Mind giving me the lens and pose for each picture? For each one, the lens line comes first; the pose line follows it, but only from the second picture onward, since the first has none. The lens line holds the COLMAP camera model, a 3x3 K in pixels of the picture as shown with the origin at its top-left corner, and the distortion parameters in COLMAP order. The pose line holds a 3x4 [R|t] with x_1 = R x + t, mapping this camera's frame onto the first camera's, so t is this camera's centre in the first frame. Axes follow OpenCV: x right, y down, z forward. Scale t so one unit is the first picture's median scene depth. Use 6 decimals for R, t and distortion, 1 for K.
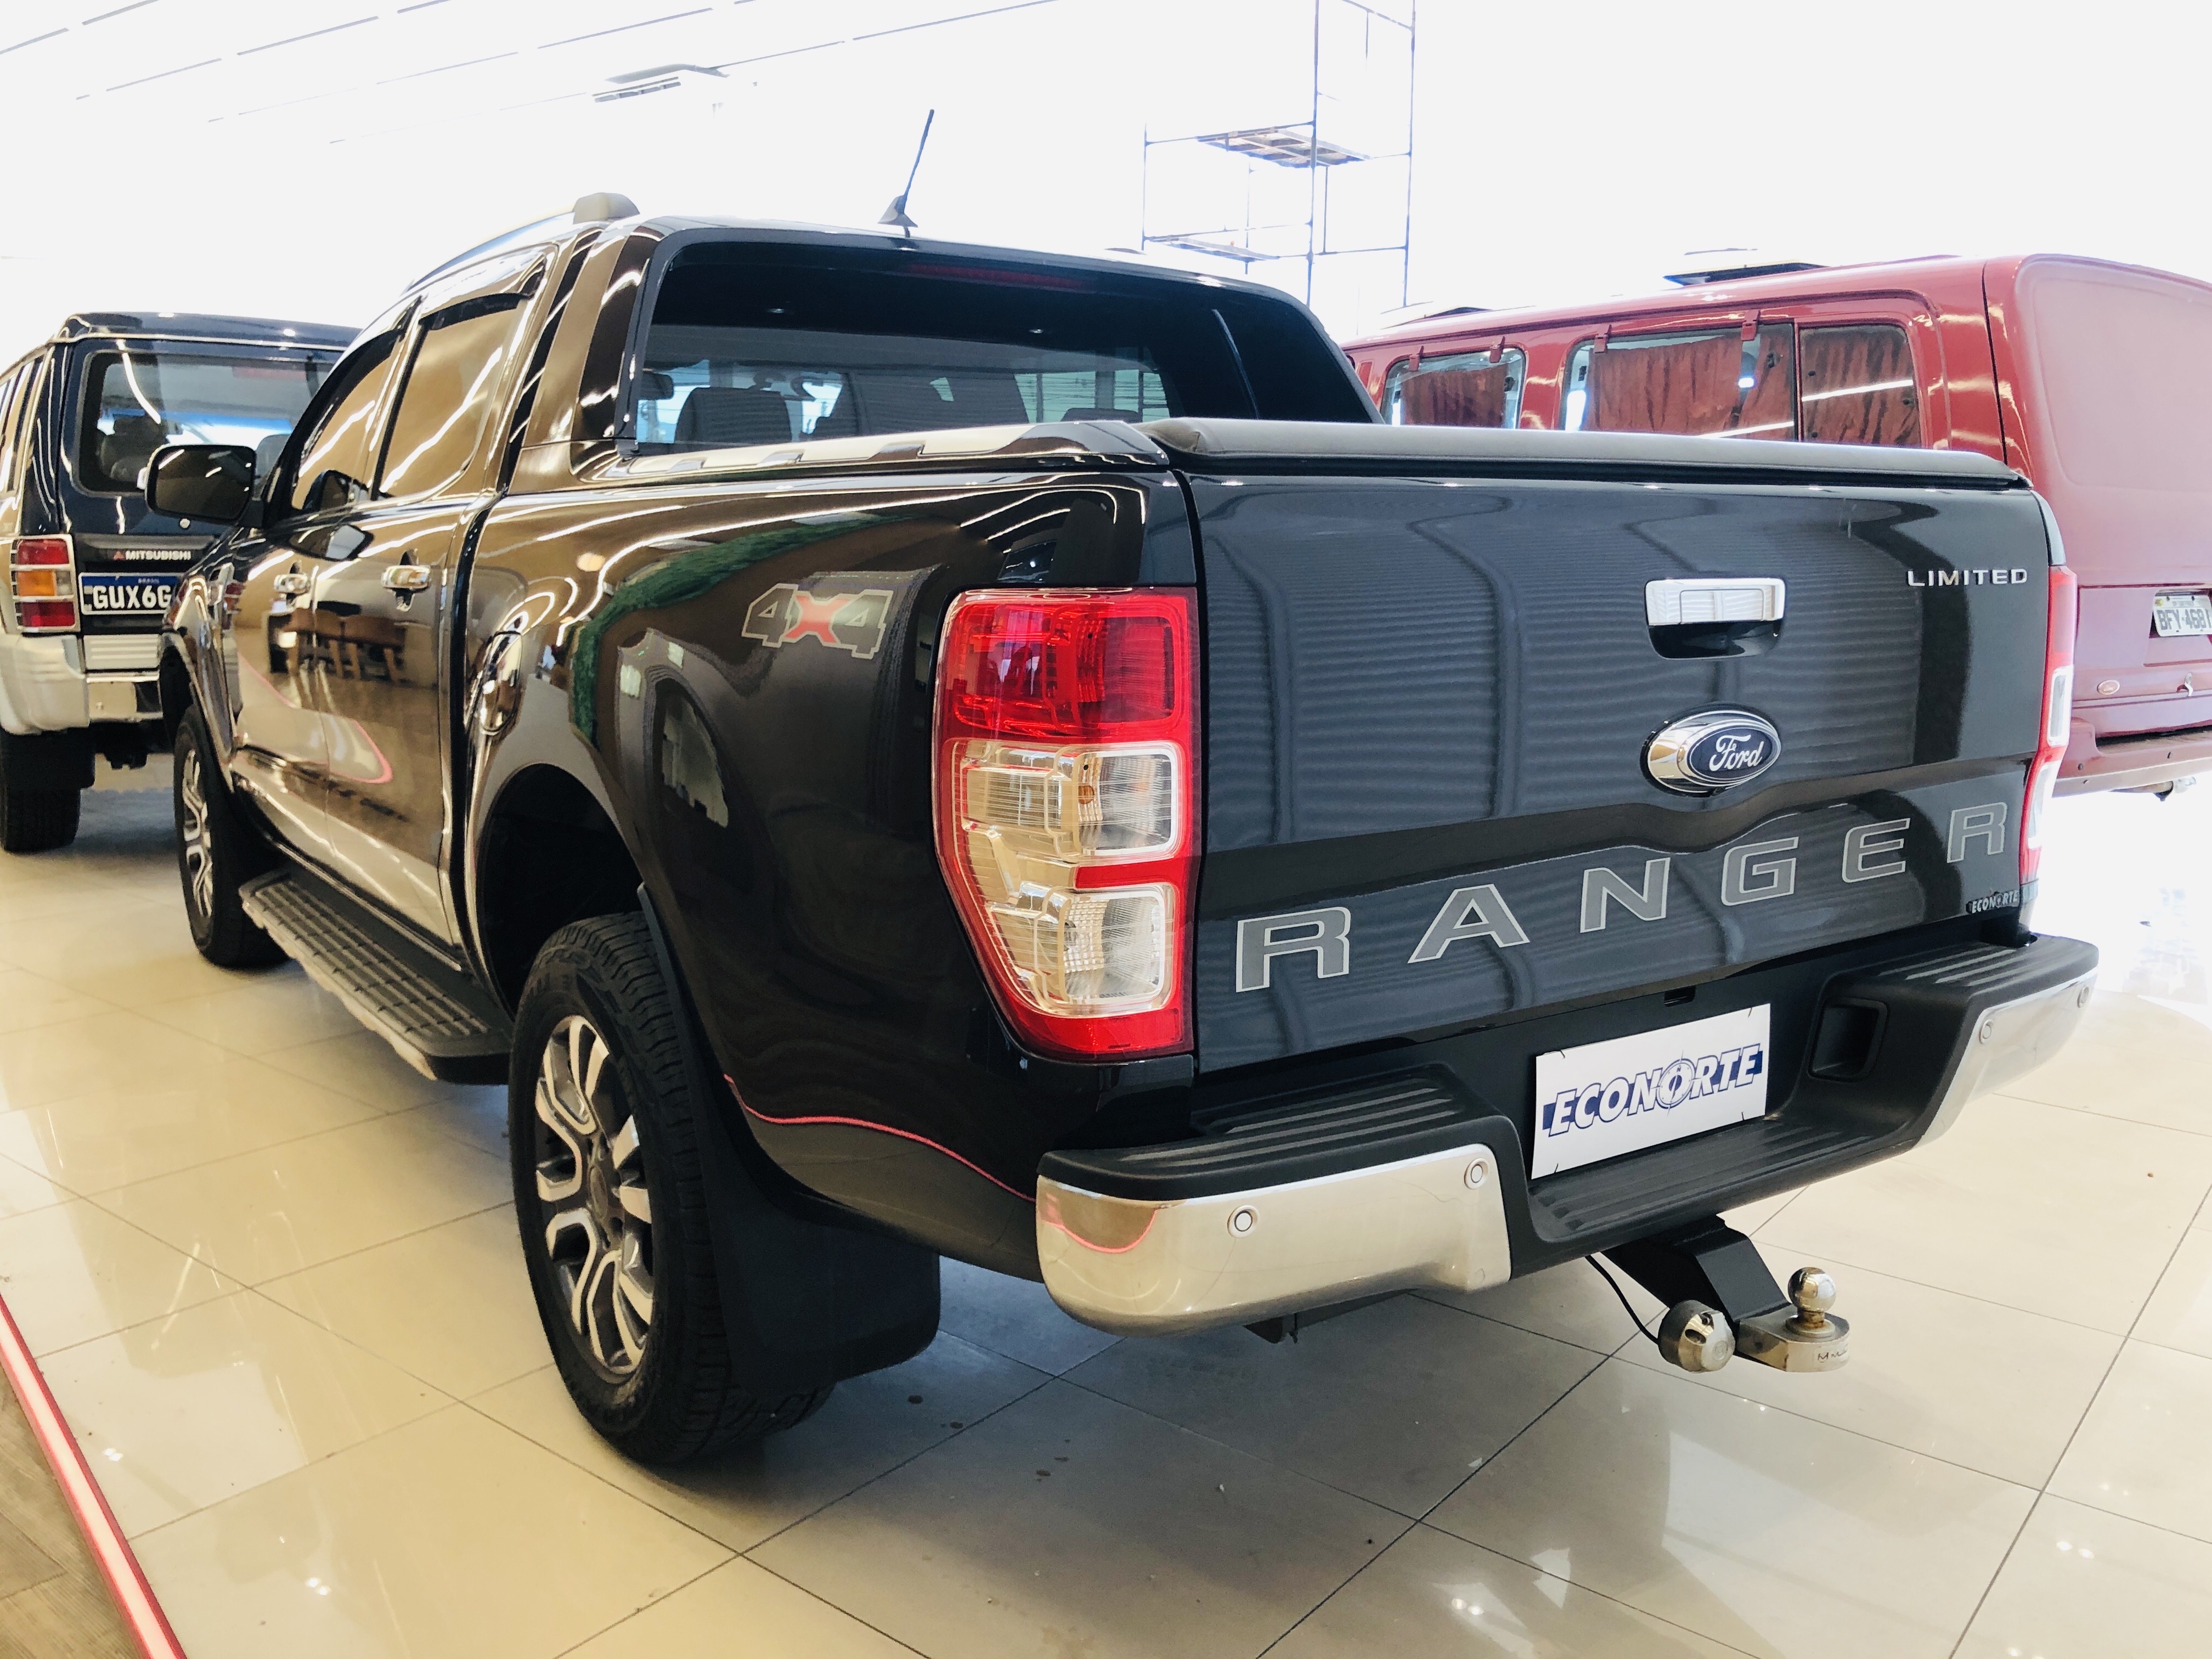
lens RADIAL K [[1831.6, 0, 1141.5], [0, 1831.6, 781.7], [0, 0, 1]] dist [0.018743, -0.154831]
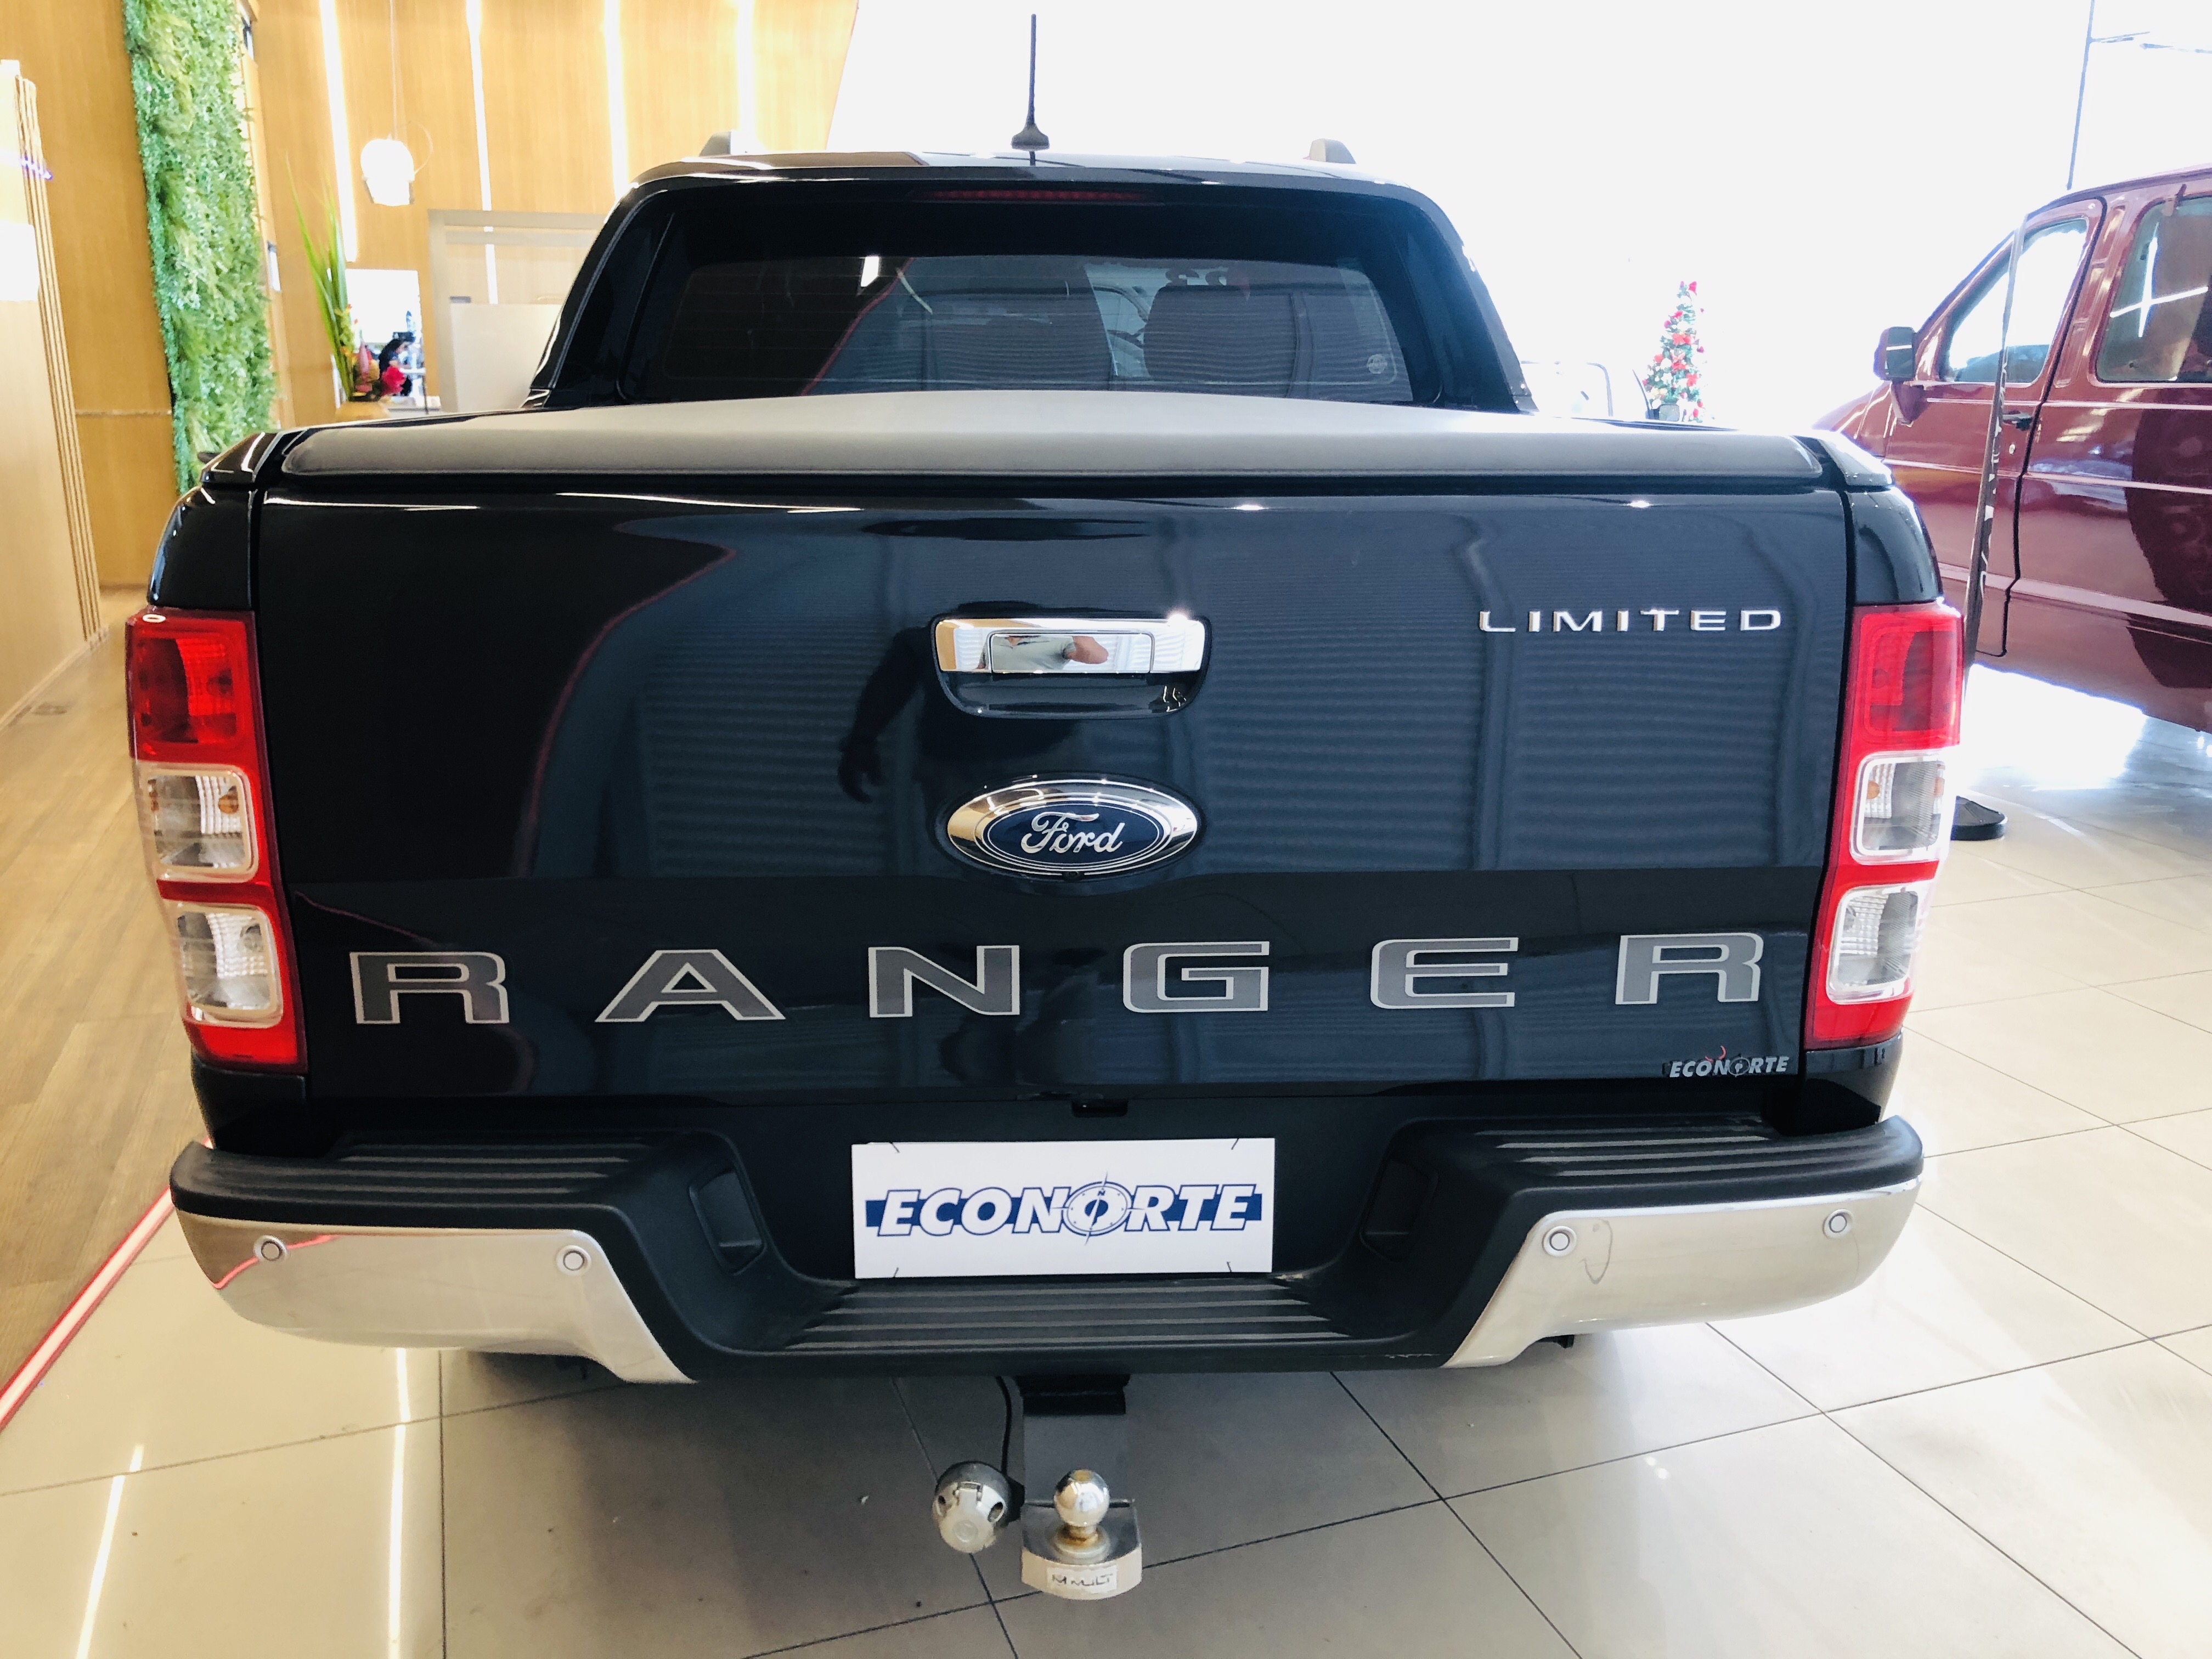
lens RADIAL K [[1795.4, 0, 1070.0], [0, 1795.4, 775.2], [0, 0, 1]] dist [0.072112, -0.003097]
pose [[0.847692, 0.112028, -0.518525, 0.699280], [-0.073956, 0.992859, 0.093604, -0.110713], [0.525309, -0.041000, 0.849923, 0.305710]]
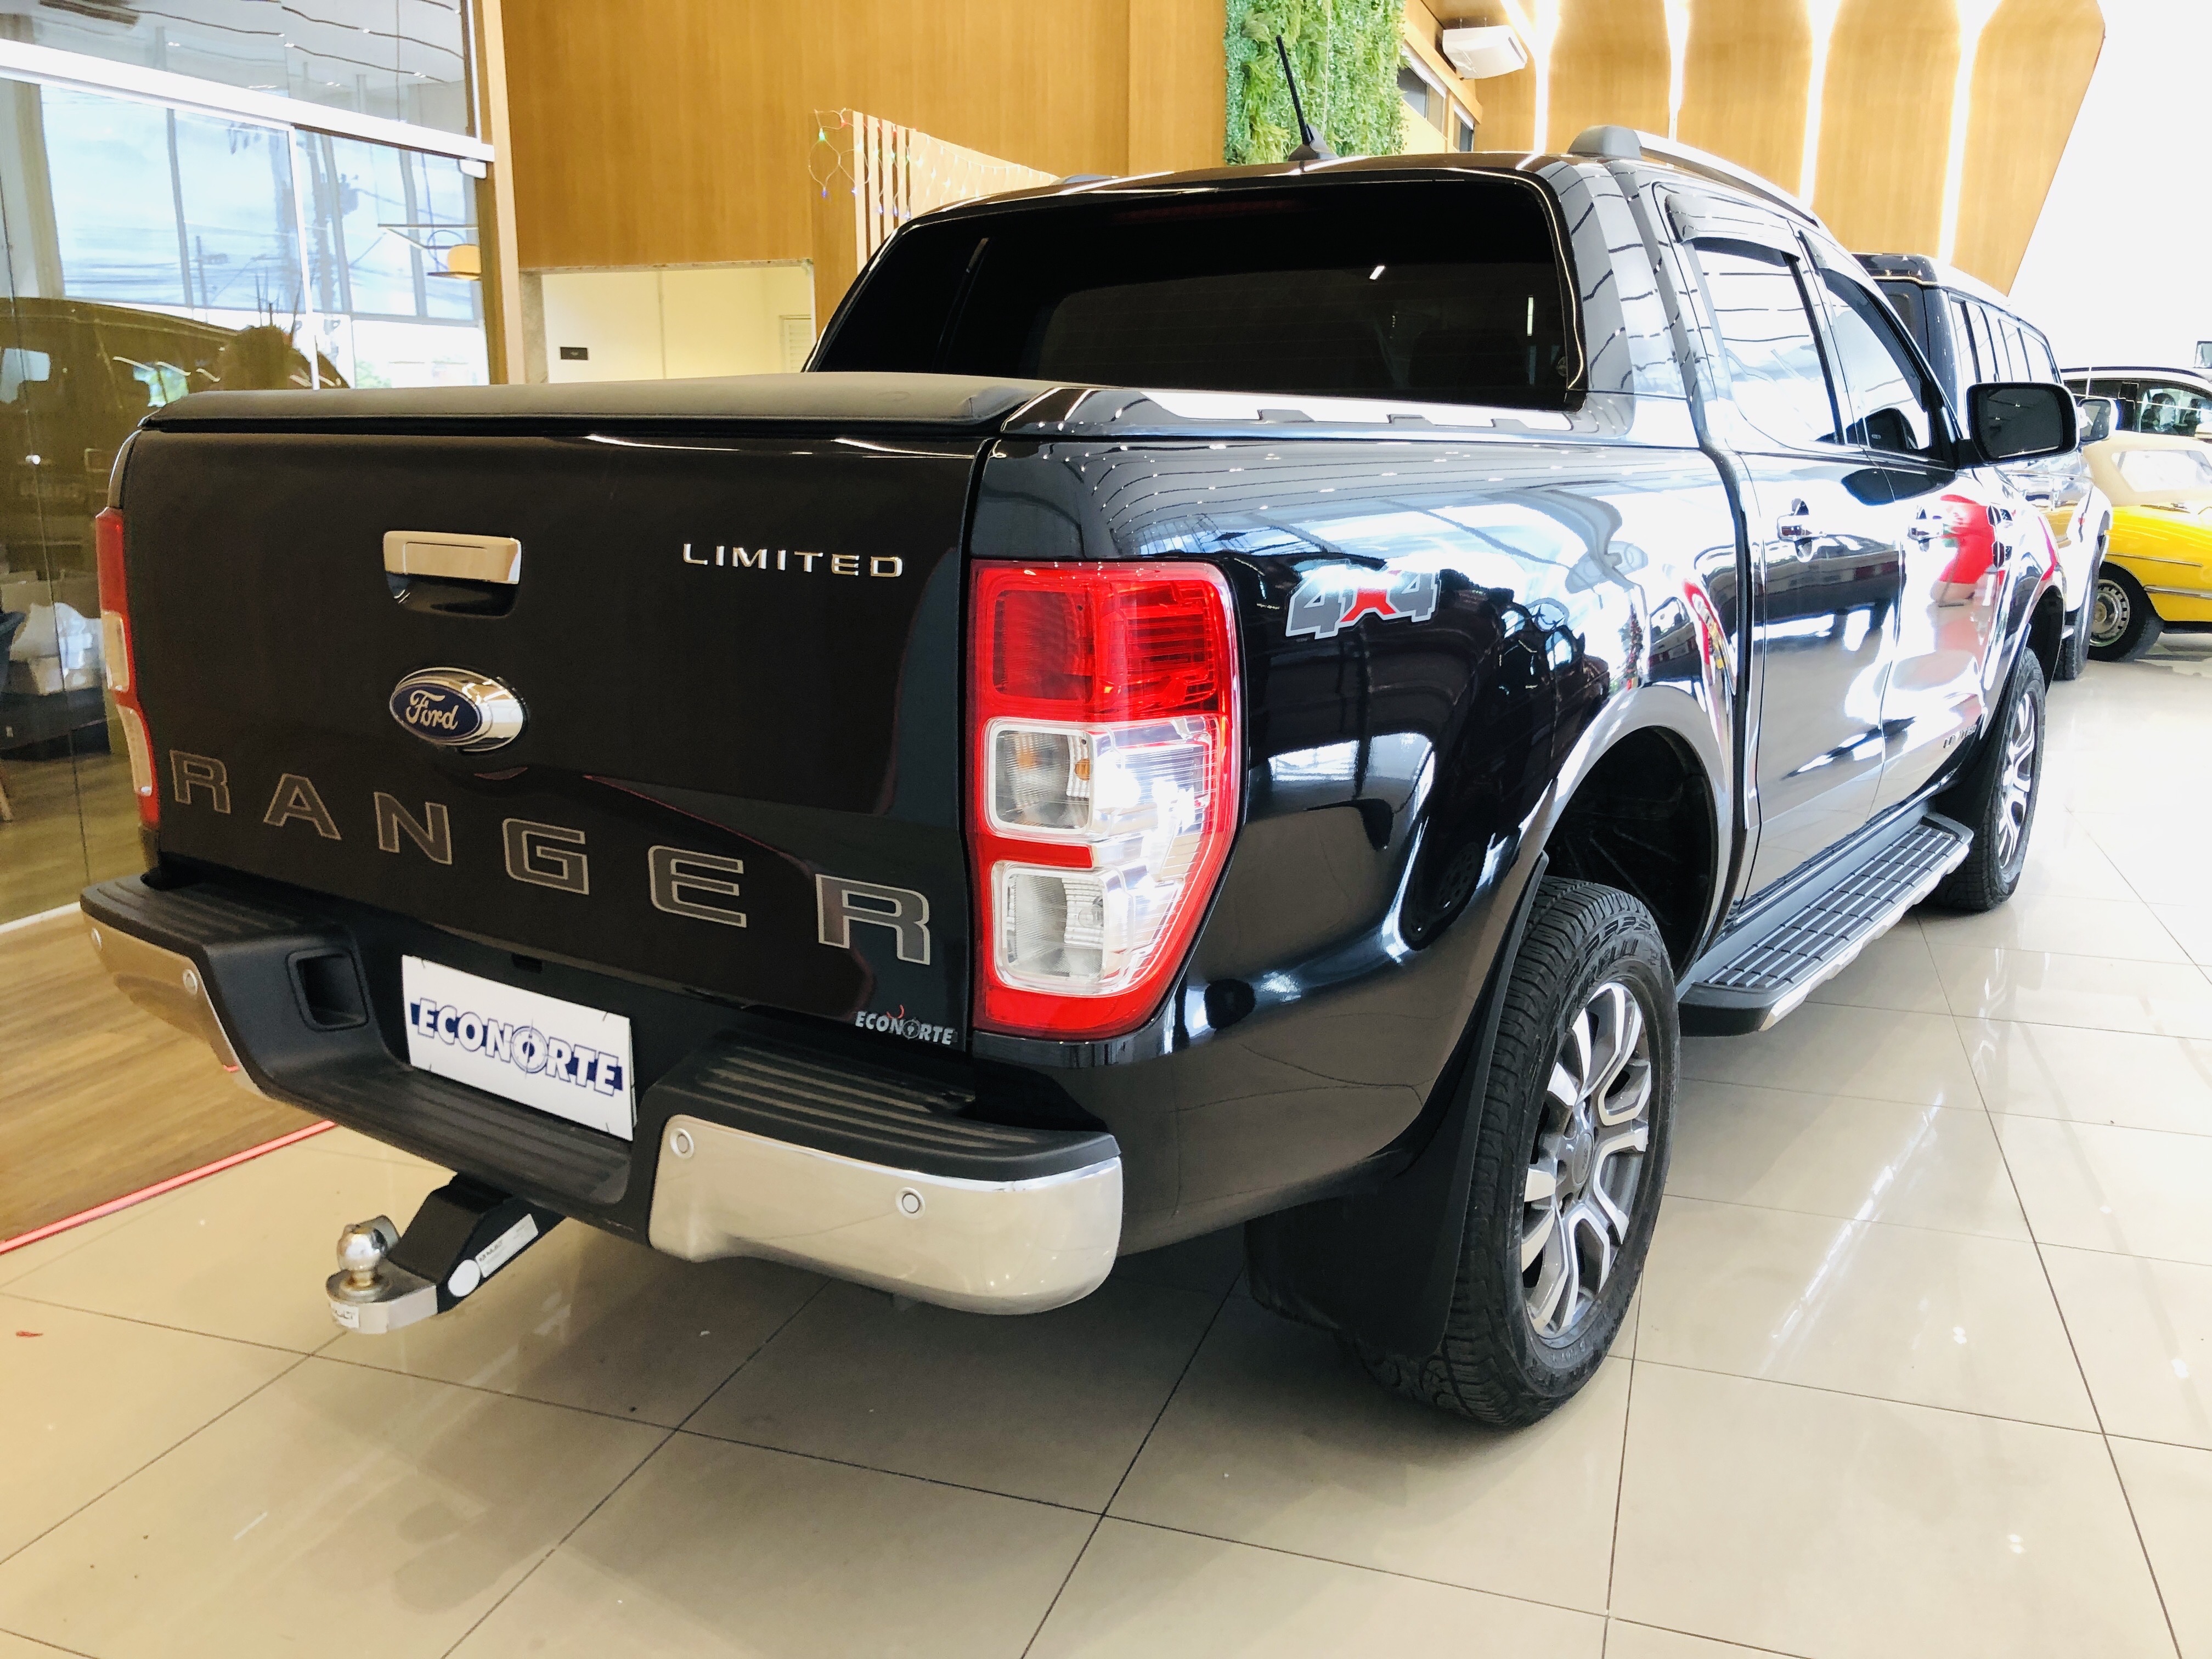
lens RADIAL K [[1816.6, 0, 1106.0], [0, 1816.6, 829.5], [0, 0, 1]] dist [0.000242, -0.009163]
pose [[0.338345, 0.183570, -0.922944, 1.306424], [-0.148885, 0.978878, 0.140115, -0.138664], [0.929170, 0.090005, 0.358529, 0.943849]]
